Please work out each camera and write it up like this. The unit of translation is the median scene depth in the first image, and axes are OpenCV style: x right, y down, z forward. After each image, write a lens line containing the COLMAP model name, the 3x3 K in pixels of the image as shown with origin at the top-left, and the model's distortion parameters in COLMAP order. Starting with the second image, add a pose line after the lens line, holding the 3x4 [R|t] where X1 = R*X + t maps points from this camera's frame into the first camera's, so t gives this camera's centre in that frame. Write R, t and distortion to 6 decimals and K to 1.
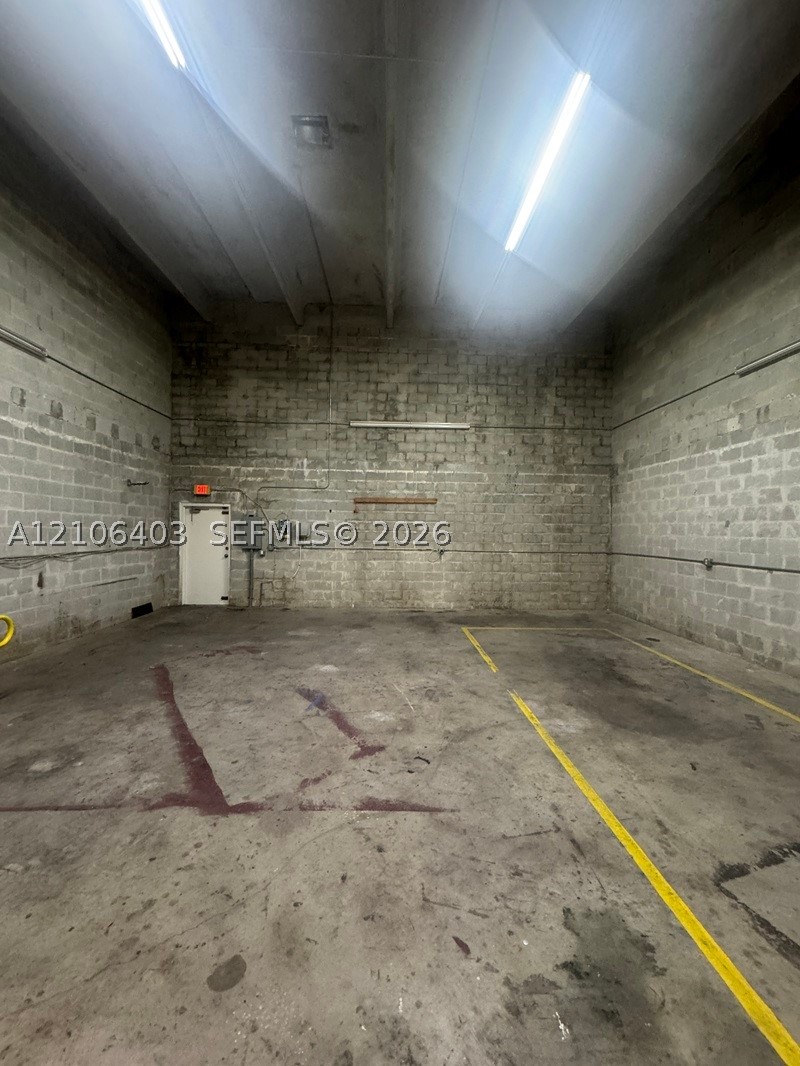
lens RADIAL K [[424.1, 0, 399.9], [0, 424.1, 531.9], [0, 0, 1]] dist [-0.001696, -0.000233]
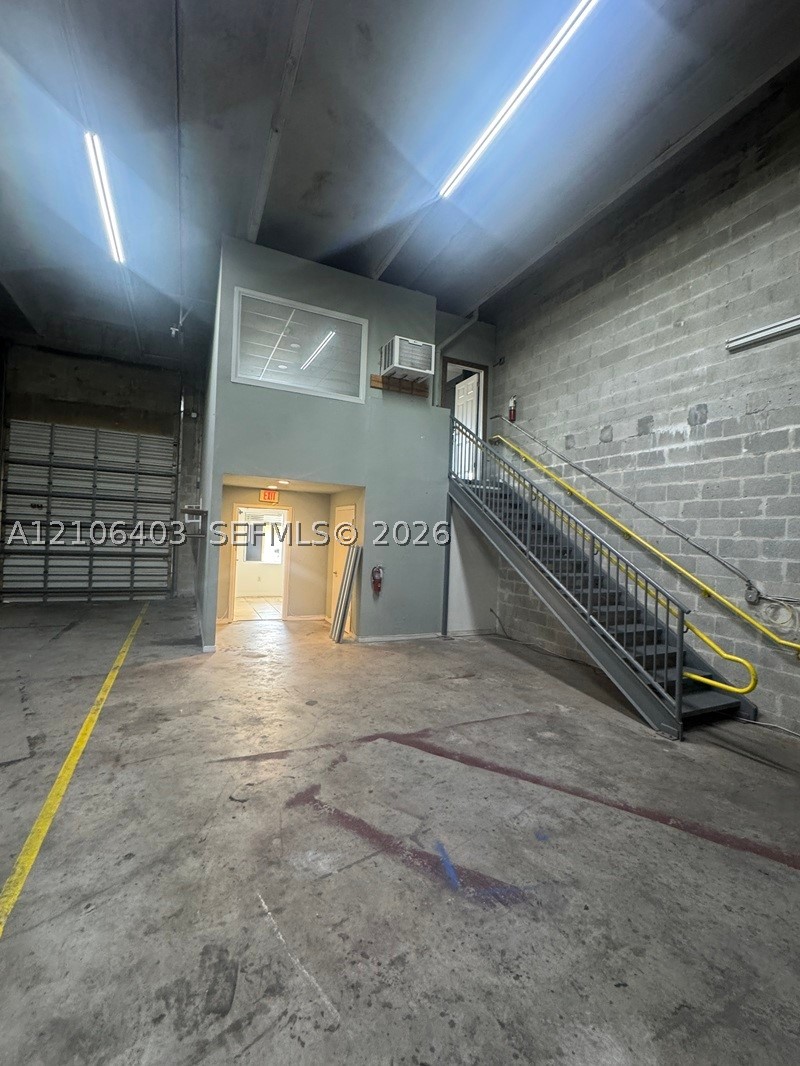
lens RADIAL K [[462.9, 0, 400.8], [0, 462.9, 532.6], [0, 0, 1]] dist [0.000410, 0.000205]
pose [[-0.916025, -0.054504, -0.397401, 0.158213], [-0.057853, 0.998319, -0.003567, -0.031696], [0.396927, 0.019723, -0.917638, 2.038351]]
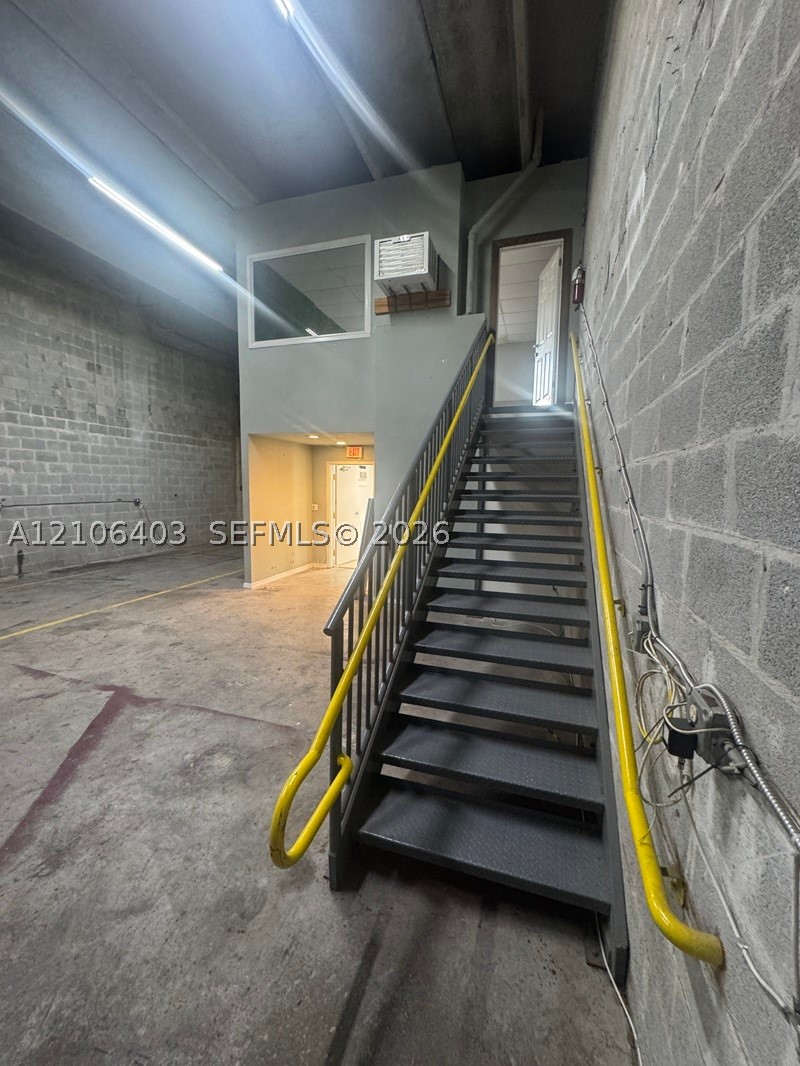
lens RADIAL K [[424.1, 0, 399.5], [0, 424.1, 532.1], [0, 0, 1]] dist [-0.001696, -0.000233]
pose [[-0.940953, -0.067986, 0.331640, -1.419955], [-0.028320, 0.992001, 0.123009, -0.052124], [-0.337350, 0.106354, -0.935352, 1.608724]]
